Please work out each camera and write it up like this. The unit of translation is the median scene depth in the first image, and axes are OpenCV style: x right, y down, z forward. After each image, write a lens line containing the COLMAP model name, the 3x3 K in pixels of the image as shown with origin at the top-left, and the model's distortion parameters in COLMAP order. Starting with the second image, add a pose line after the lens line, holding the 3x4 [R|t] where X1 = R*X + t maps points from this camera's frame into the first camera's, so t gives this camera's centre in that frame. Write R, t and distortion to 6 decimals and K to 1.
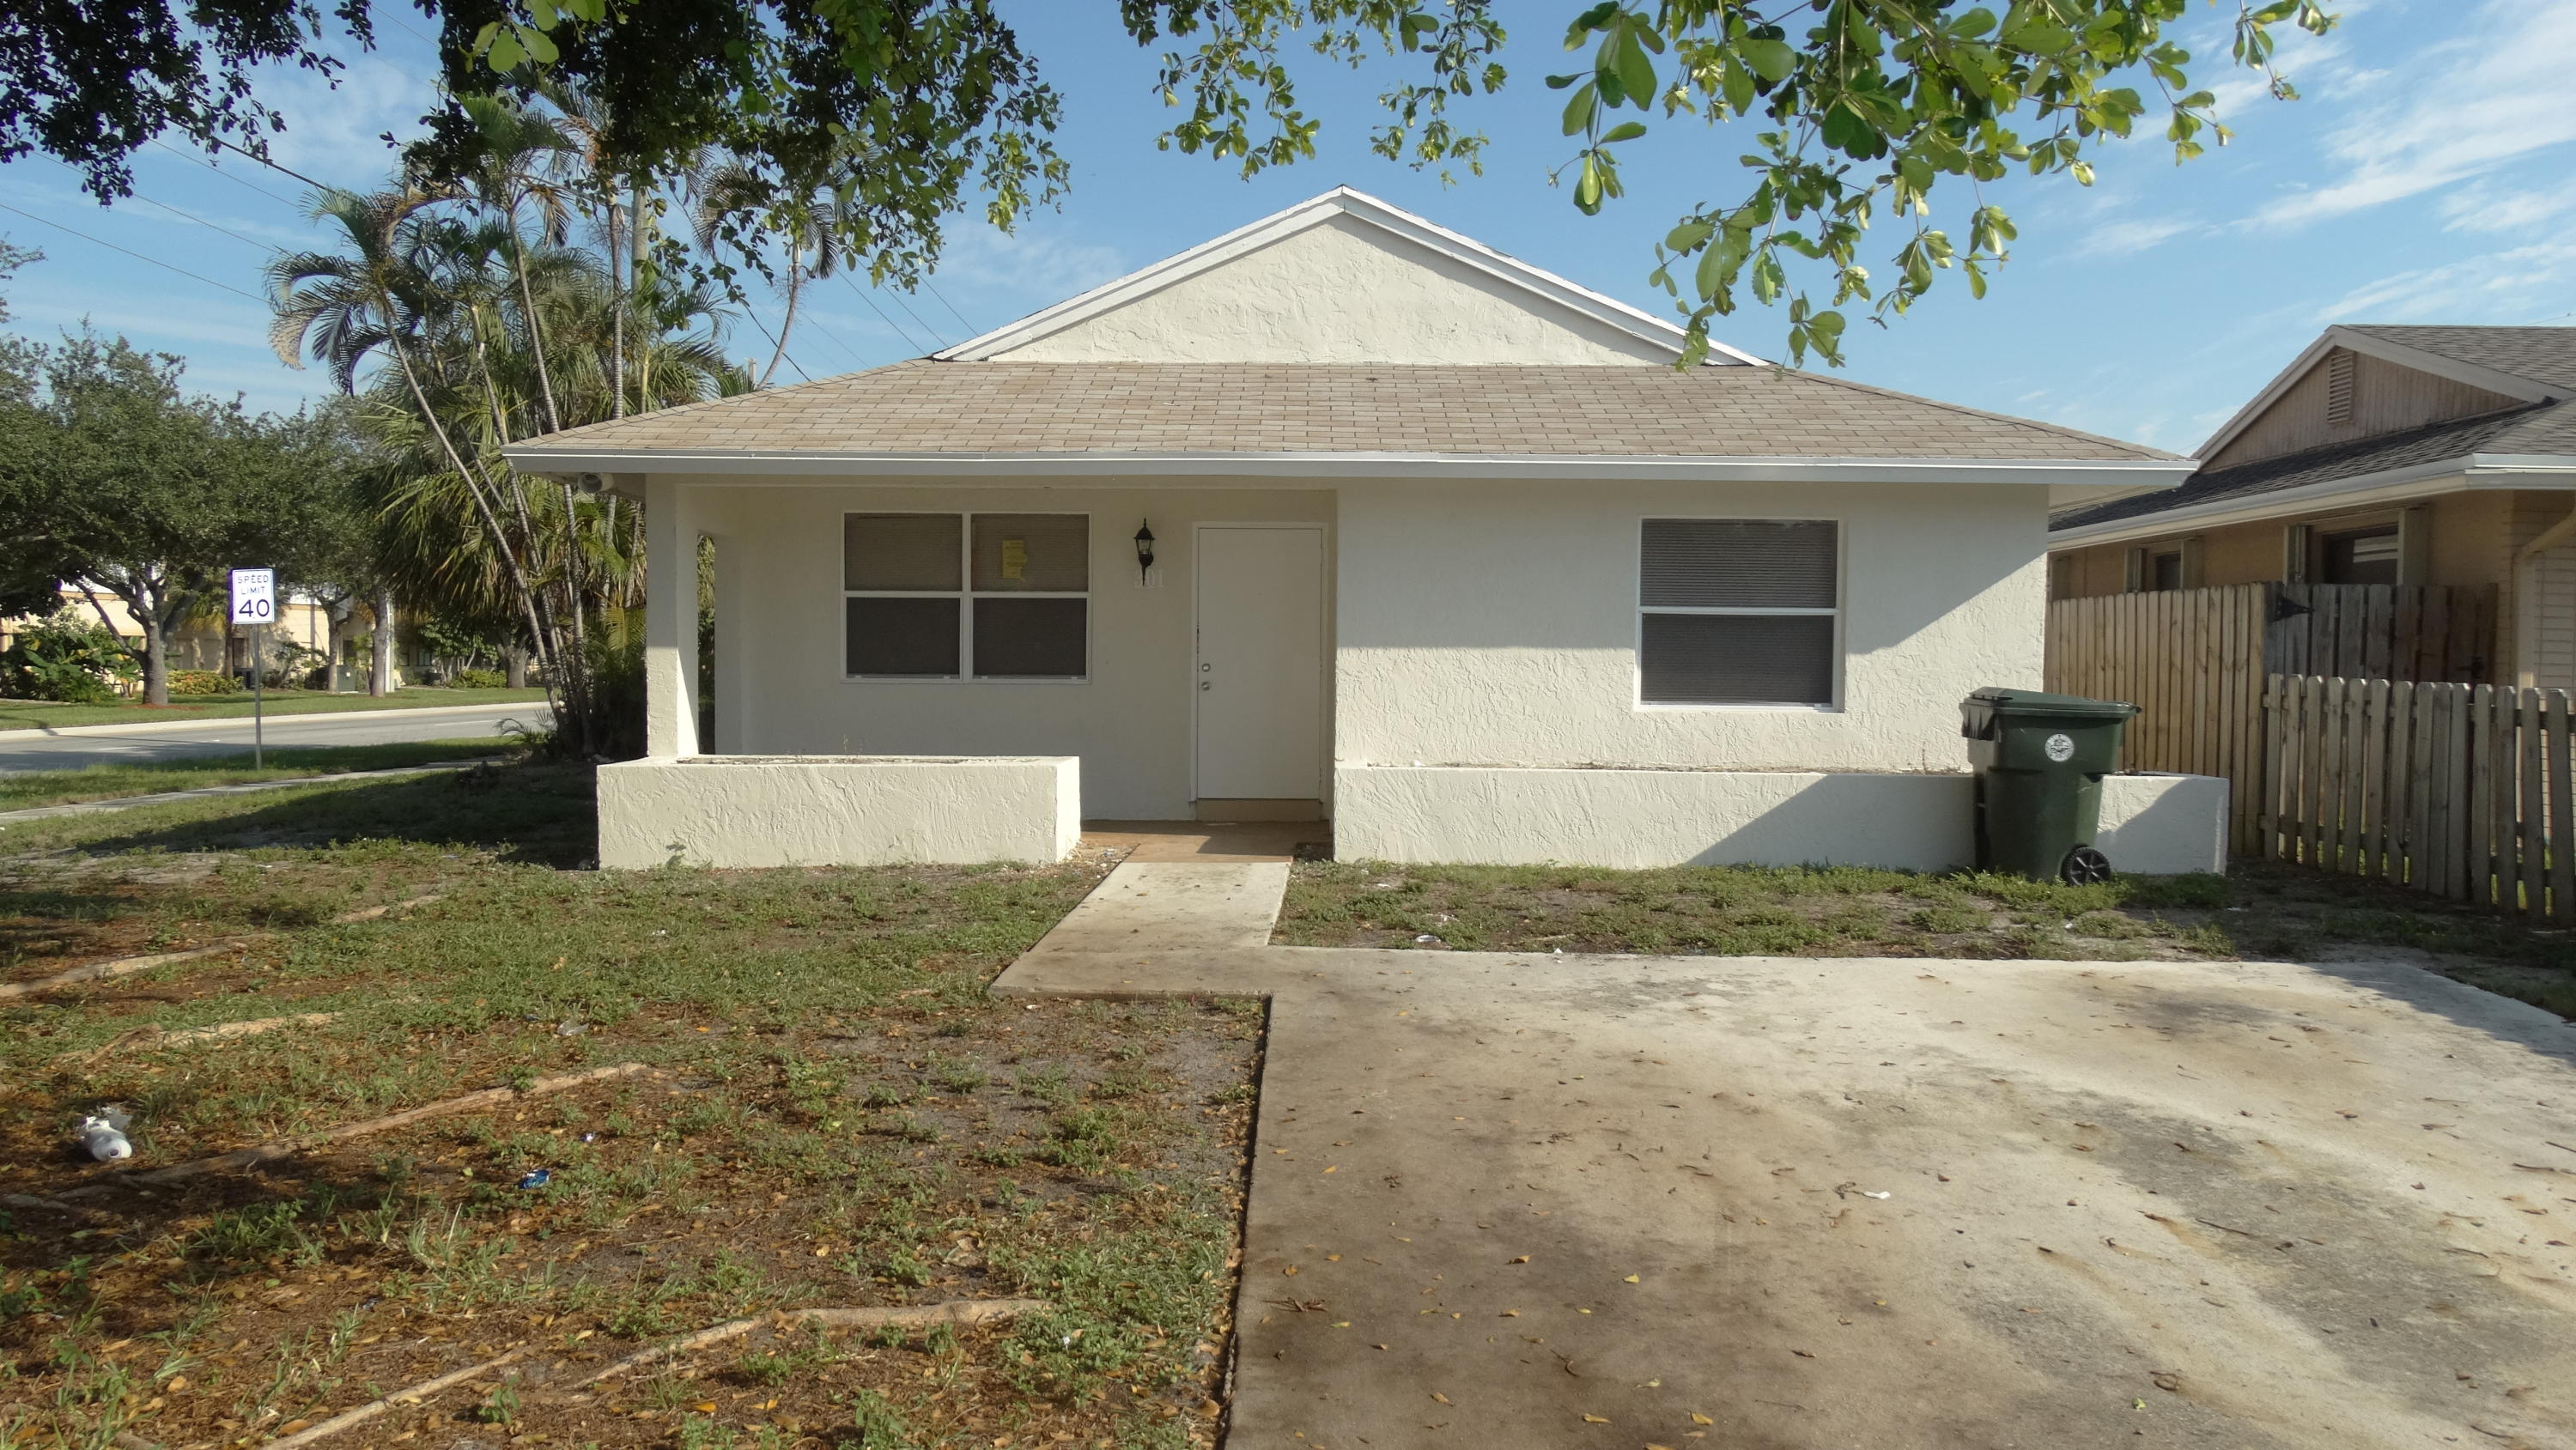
lens RADIAL K [[1853.6, 0, 1288.0], [0, 1853.6, 725.0], [0, 0, 1]] dist [0.034075, 0.000361]
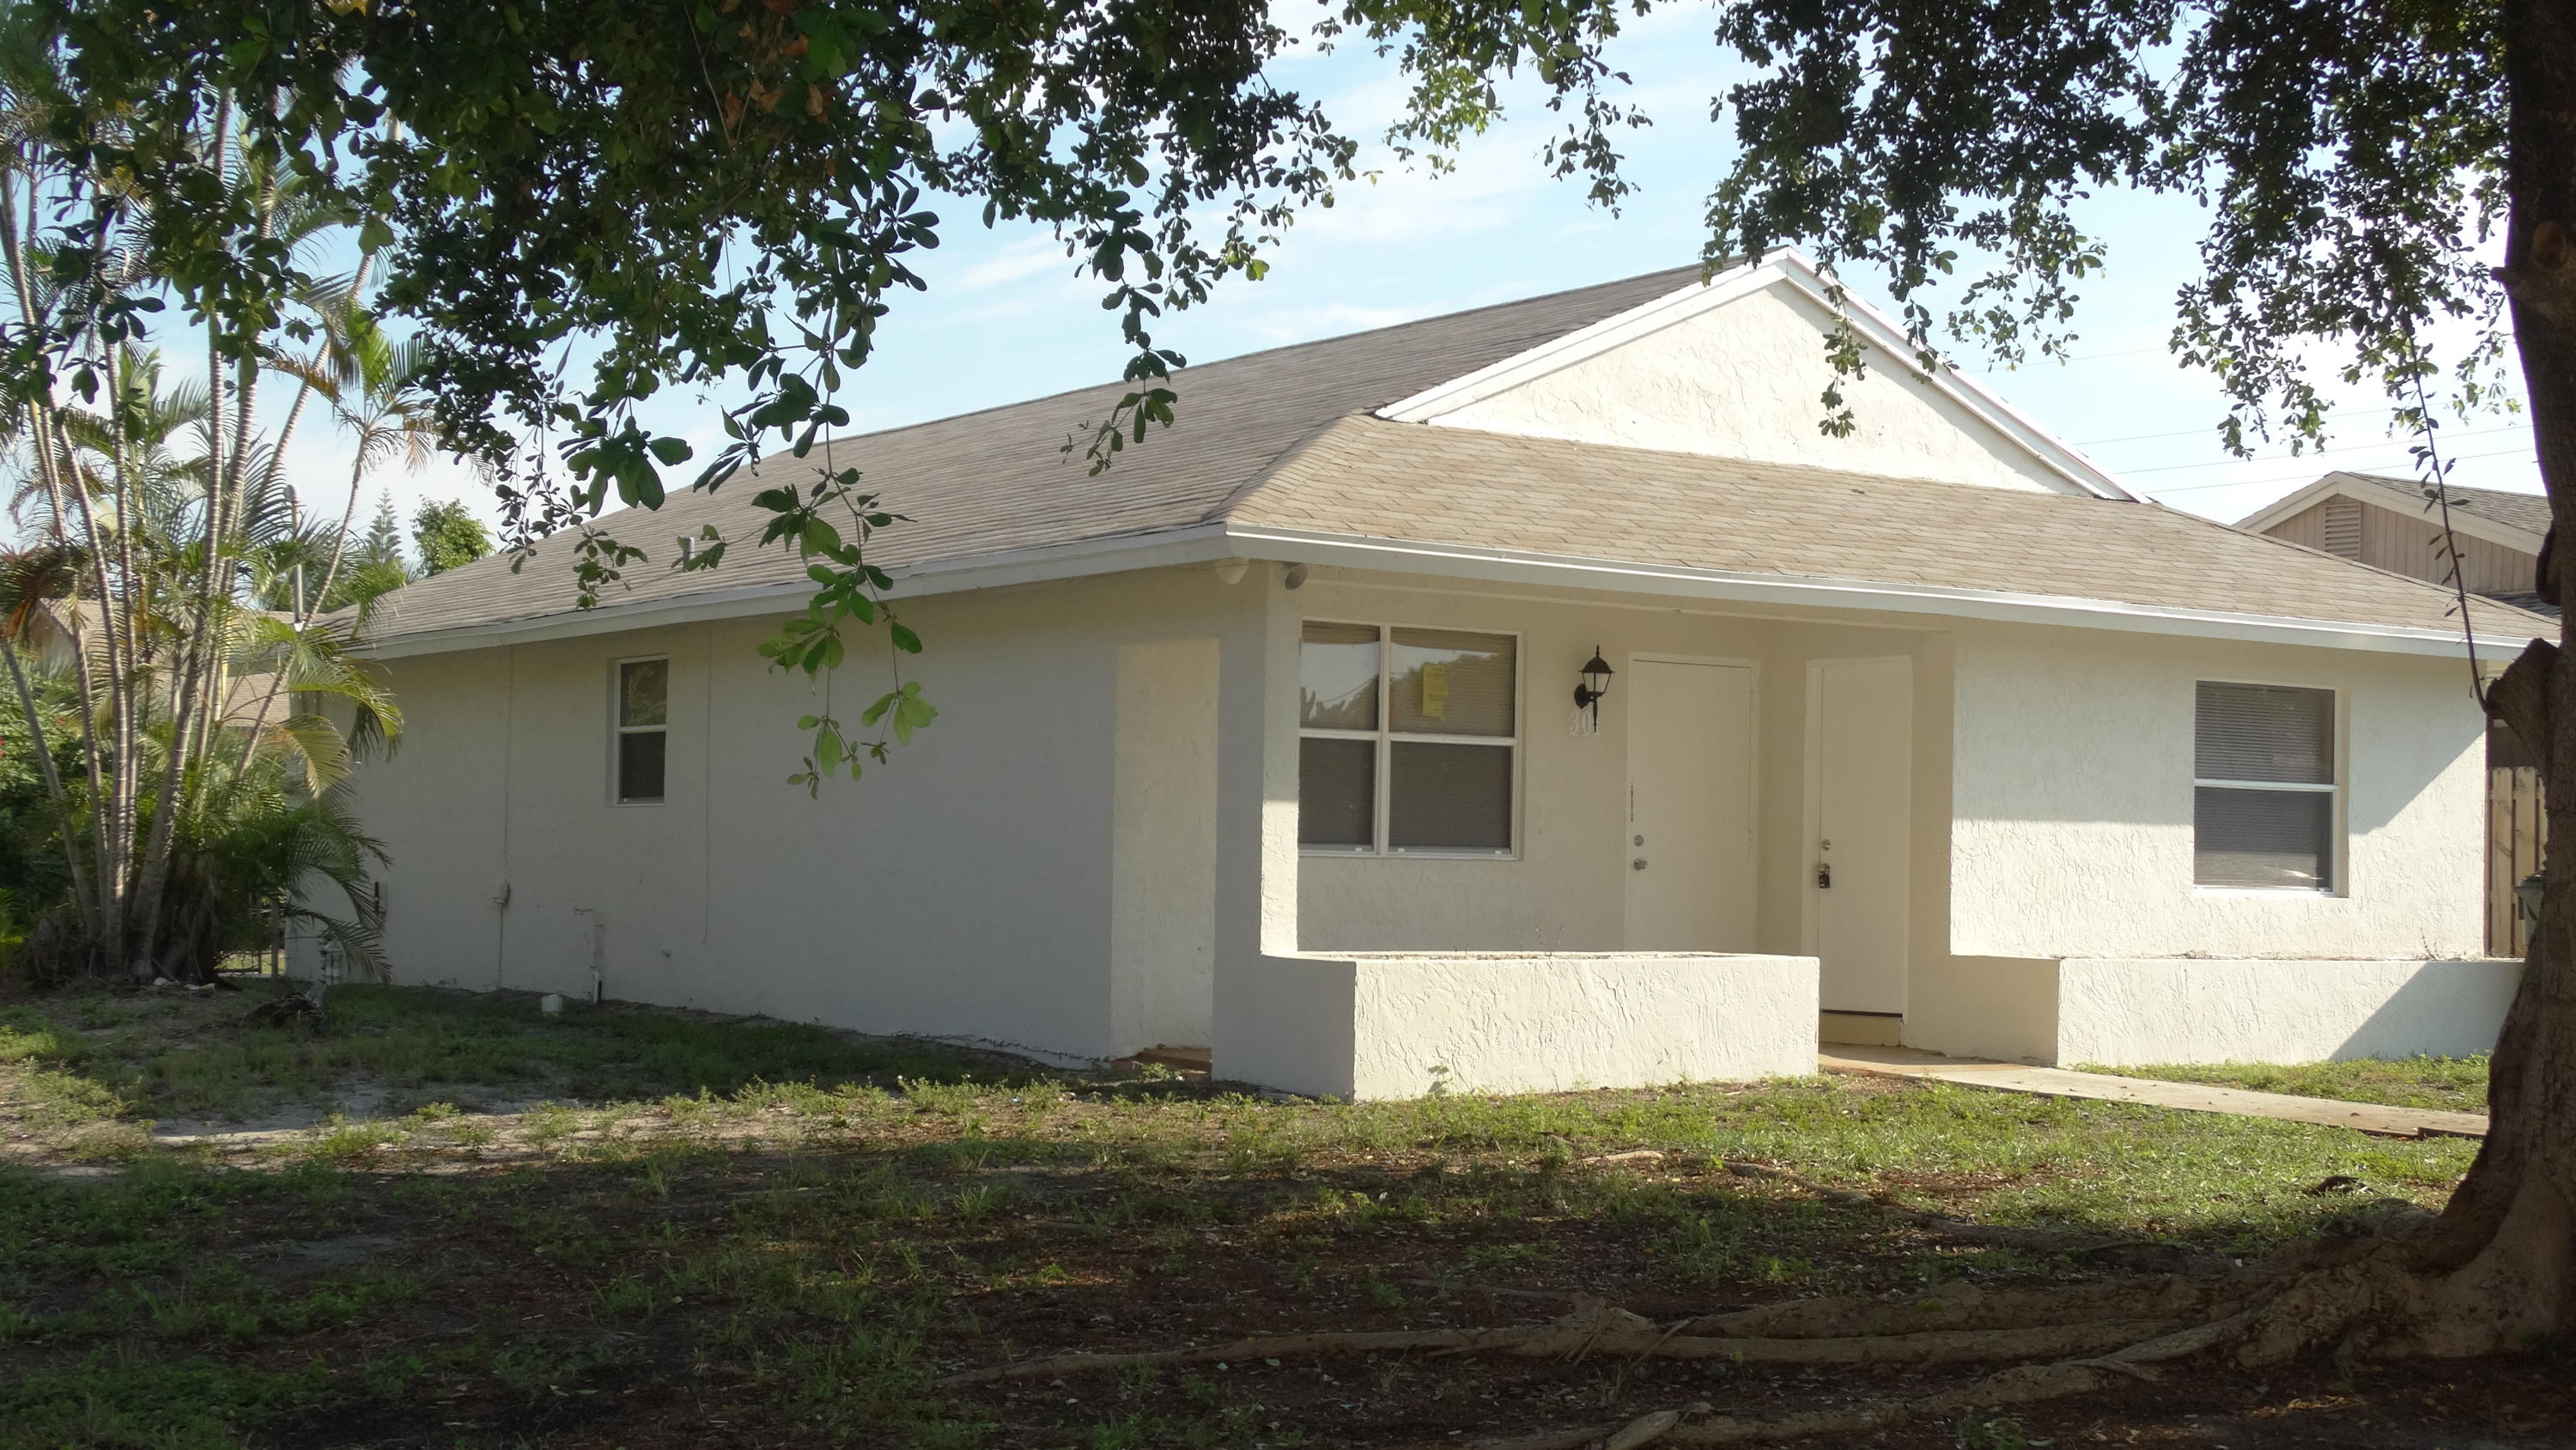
lens RADIAL K [[3686.3, 0, 1288.0], [0, 3686.3, 725.0], [0, 0, 1]] dist [-0.042896, -0.024483]
pose [[0.814624, 0.030358, 0.579195, -1.184880], [0.007107, 0.998032, -0.062306, 0.017545], [-0.579946, 0.054872, 0.812805, -0.181465]]
